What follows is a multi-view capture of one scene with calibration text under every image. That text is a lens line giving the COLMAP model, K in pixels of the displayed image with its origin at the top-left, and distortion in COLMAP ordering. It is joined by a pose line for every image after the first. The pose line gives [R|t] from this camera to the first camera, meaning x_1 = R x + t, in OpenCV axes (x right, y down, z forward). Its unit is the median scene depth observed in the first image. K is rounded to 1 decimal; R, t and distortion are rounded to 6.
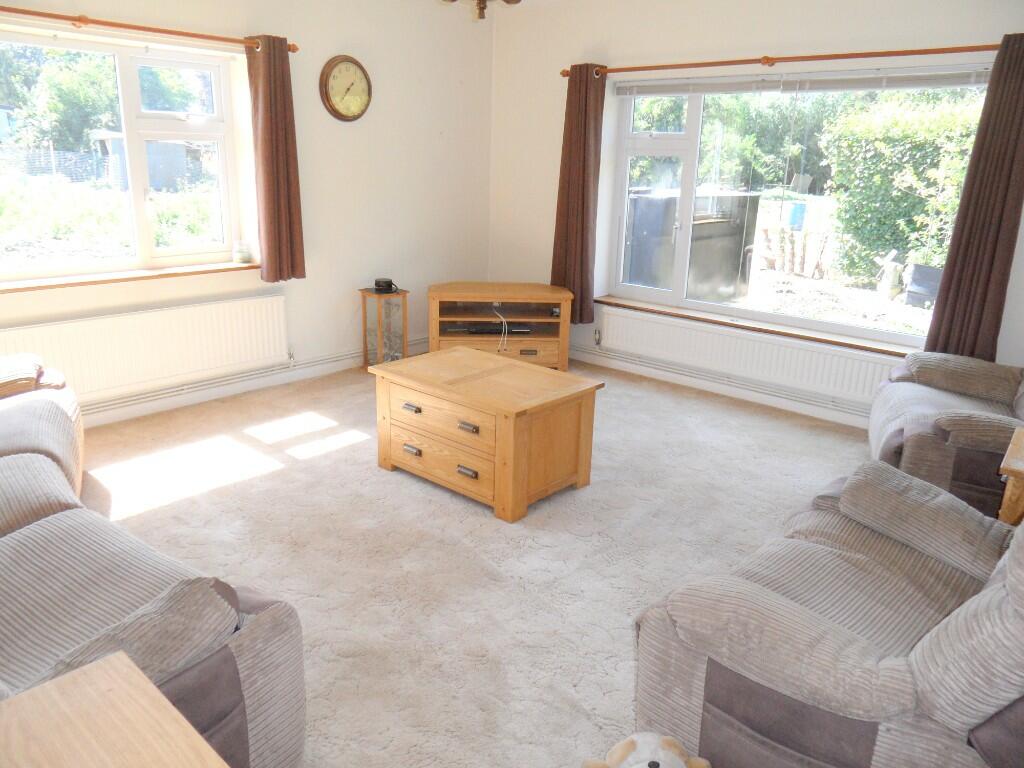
lens RADIAL K [[755.3, 0, 506.9], [0, 755.3, 384.1], [0, 0, 1]] dist [-0.029018, 0.029439]
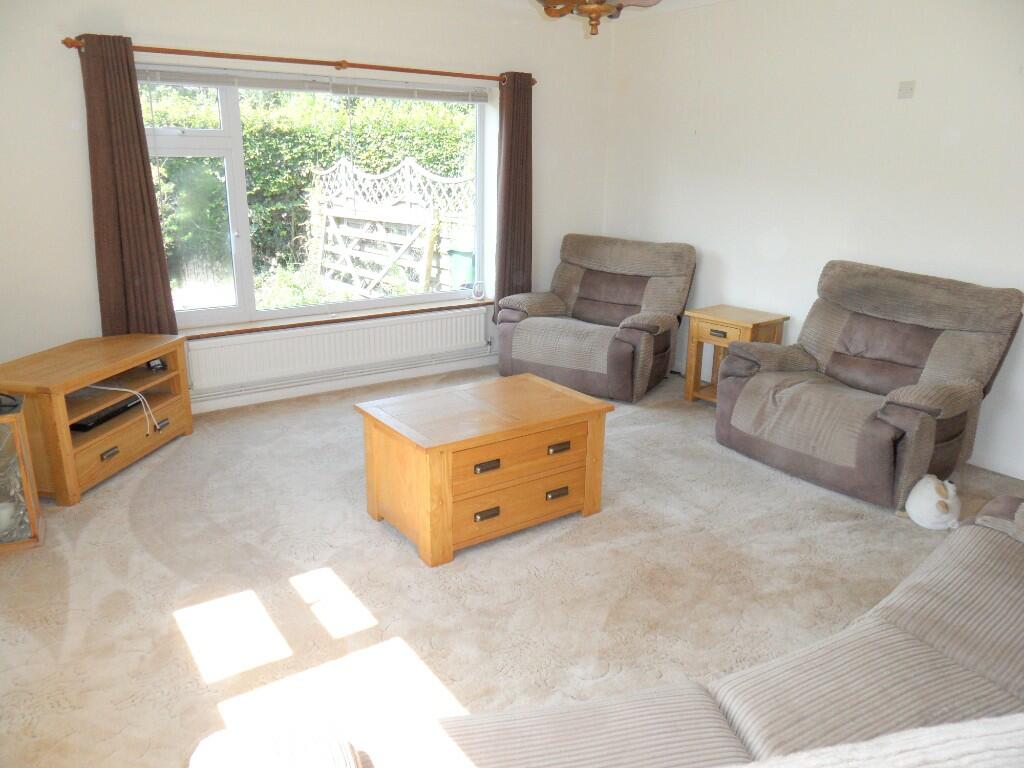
lens RADIAL K [[755.3, 0, 506.9], [0, 755.3, 384.1], [0, 0, 1]] dist [-0.029018, 0.029439]
pose [[0.231782, -0.300544, 0.925176, -0.663182], [0.276511, 0.932199, 0.233552, -0.185868], [-0.932641, 0.201688, 0.299171, 0.530998]]
